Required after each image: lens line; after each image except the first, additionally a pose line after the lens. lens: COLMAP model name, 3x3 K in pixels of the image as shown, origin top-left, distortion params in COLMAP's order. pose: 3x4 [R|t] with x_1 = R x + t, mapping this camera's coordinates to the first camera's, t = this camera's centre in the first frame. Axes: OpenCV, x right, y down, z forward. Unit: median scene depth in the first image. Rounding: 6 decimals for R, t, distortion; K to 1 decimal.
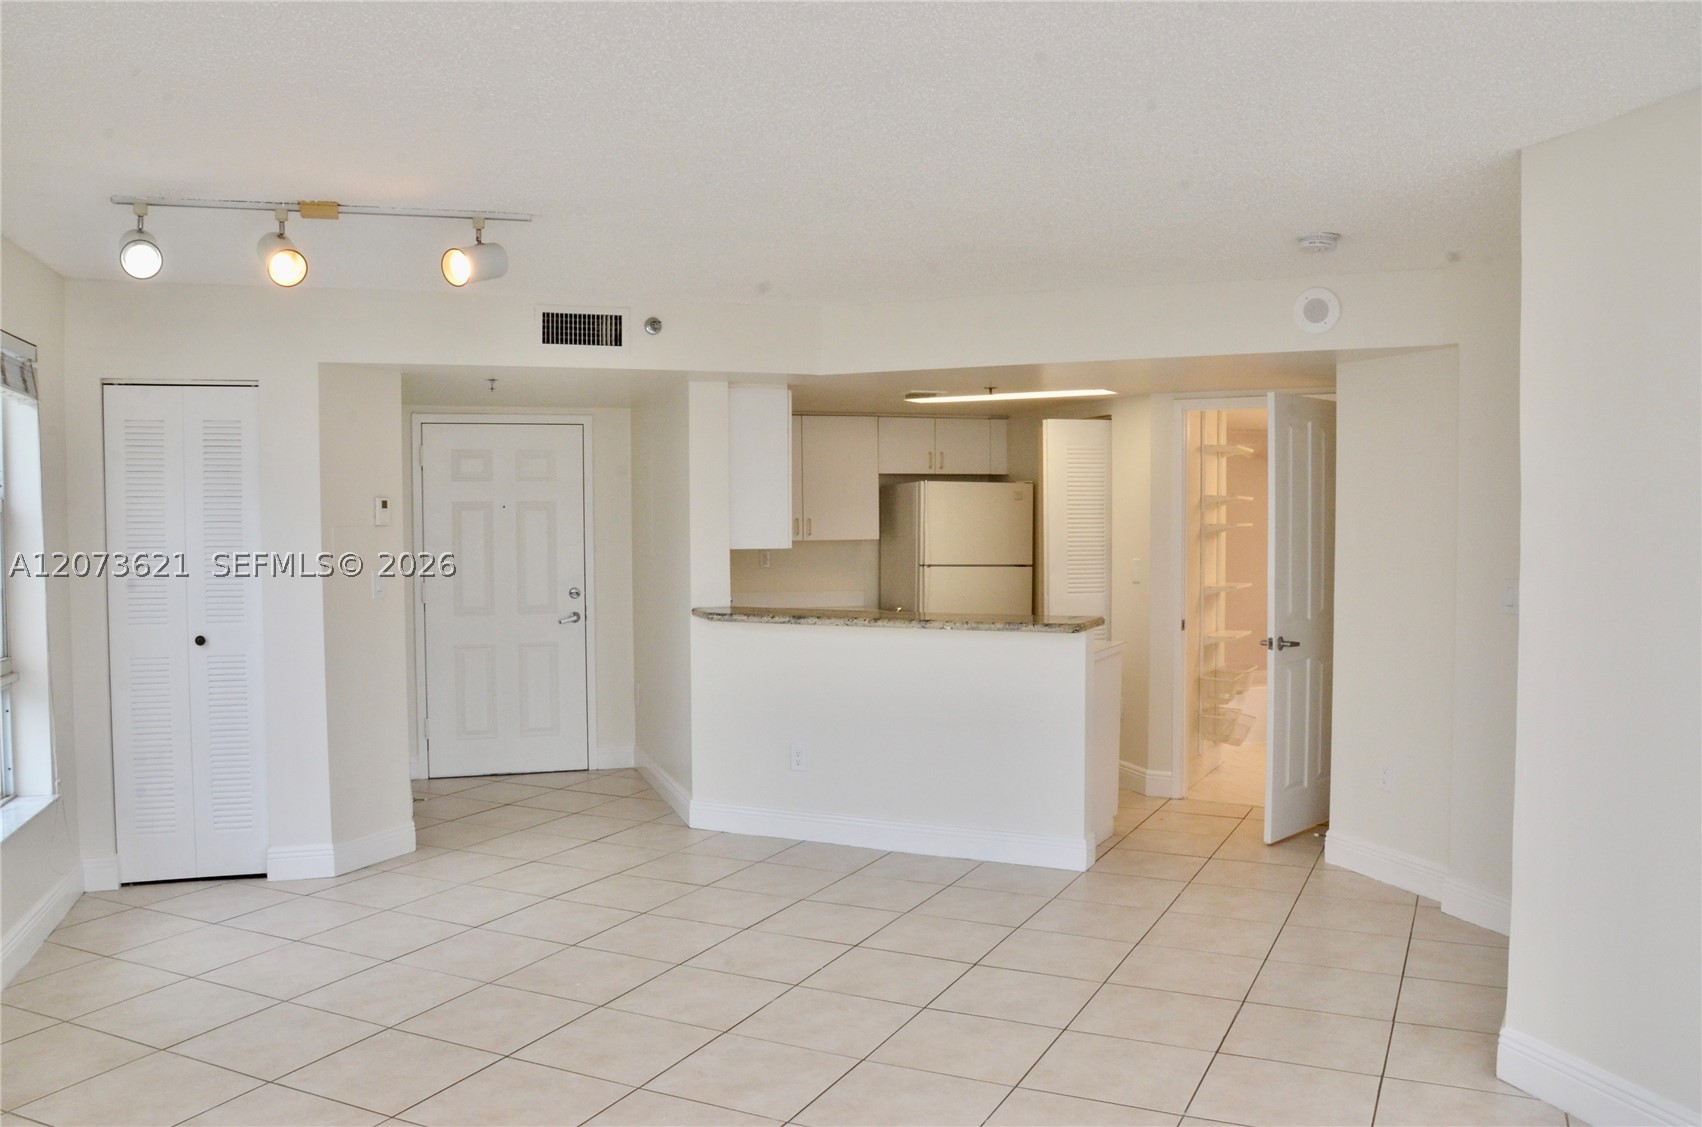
lens RADIAL K [[1343.4, 0, 851.0], [0, 1343.4, 563.5], [0, 0, 1]] dist [-0.006374, -0.001043]
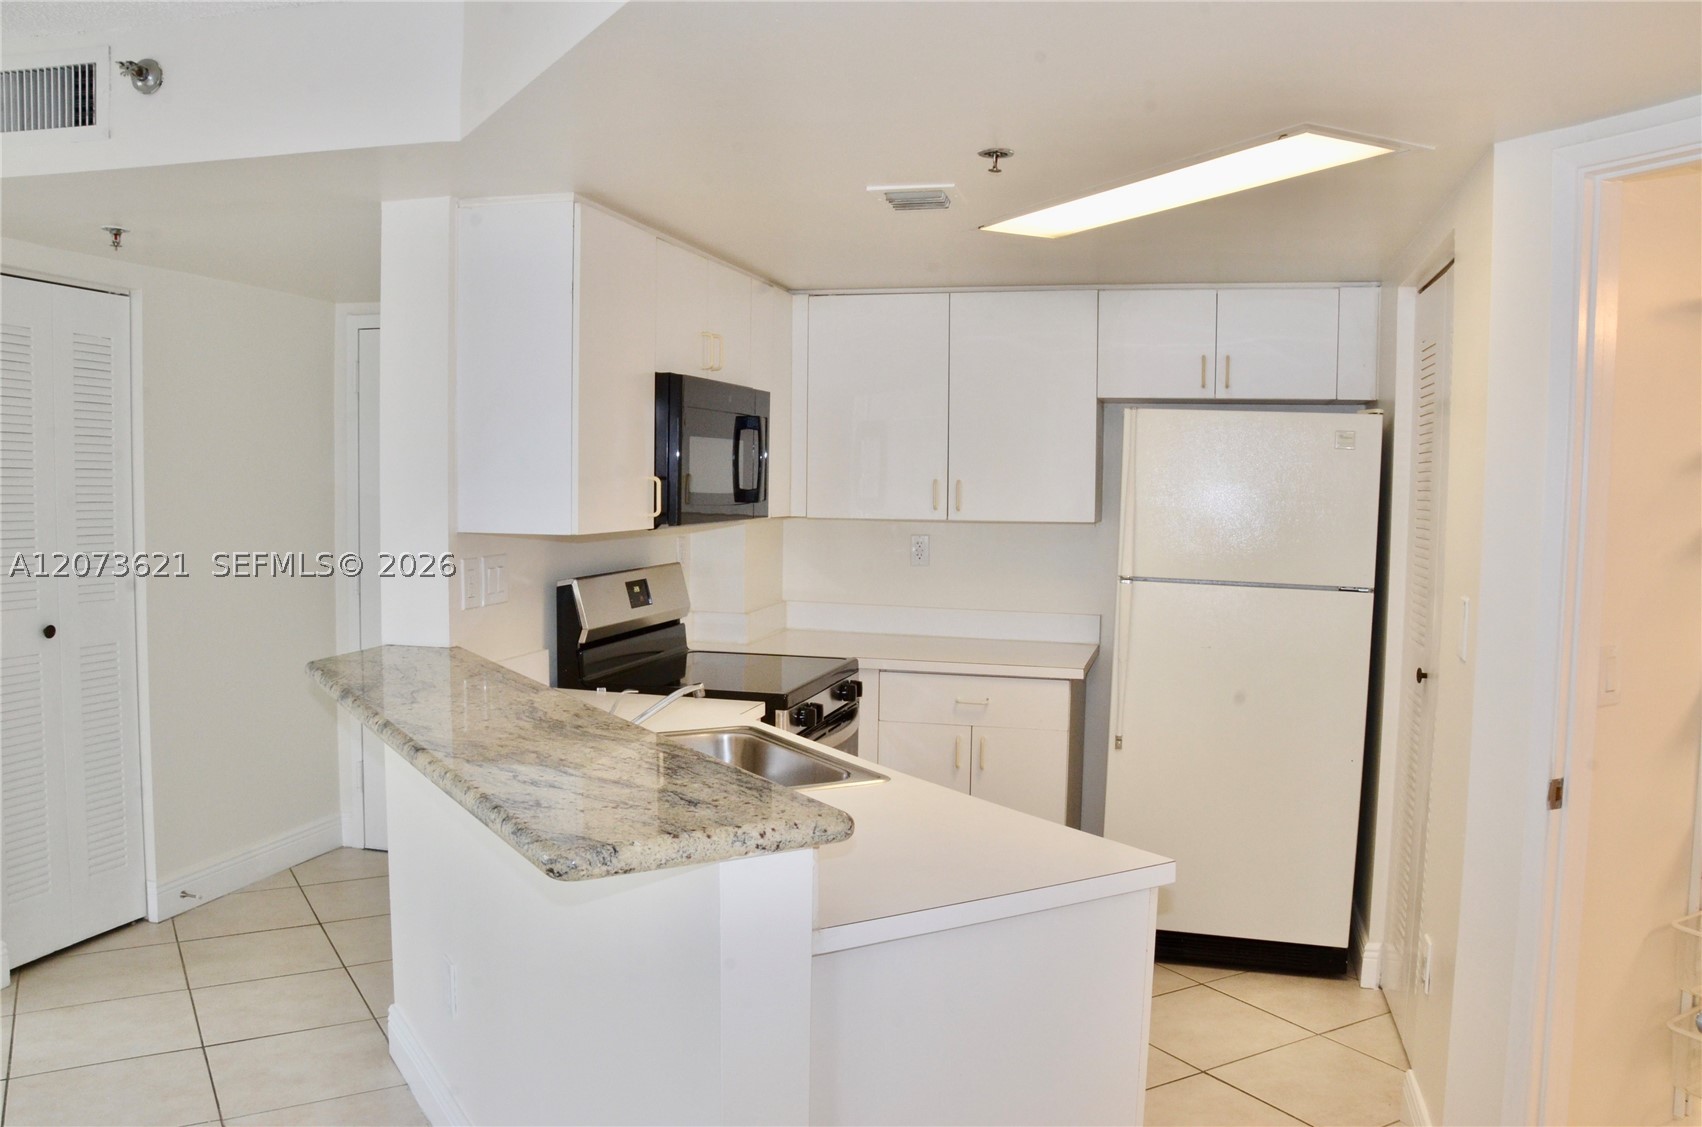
lens RADIAL K [[1343.4, 0, 851.0], [0, 1343.4, 563.5], [0, 0, 1]] dist [-0.006374, -0.001043]
pose [[0.831272, 0.051372, -0.553486, 0.243089], [-0.036697, 0.998620, 0.037573, -0.018696], [0.554653, -0.010922, 0.832010, 0.511088]]
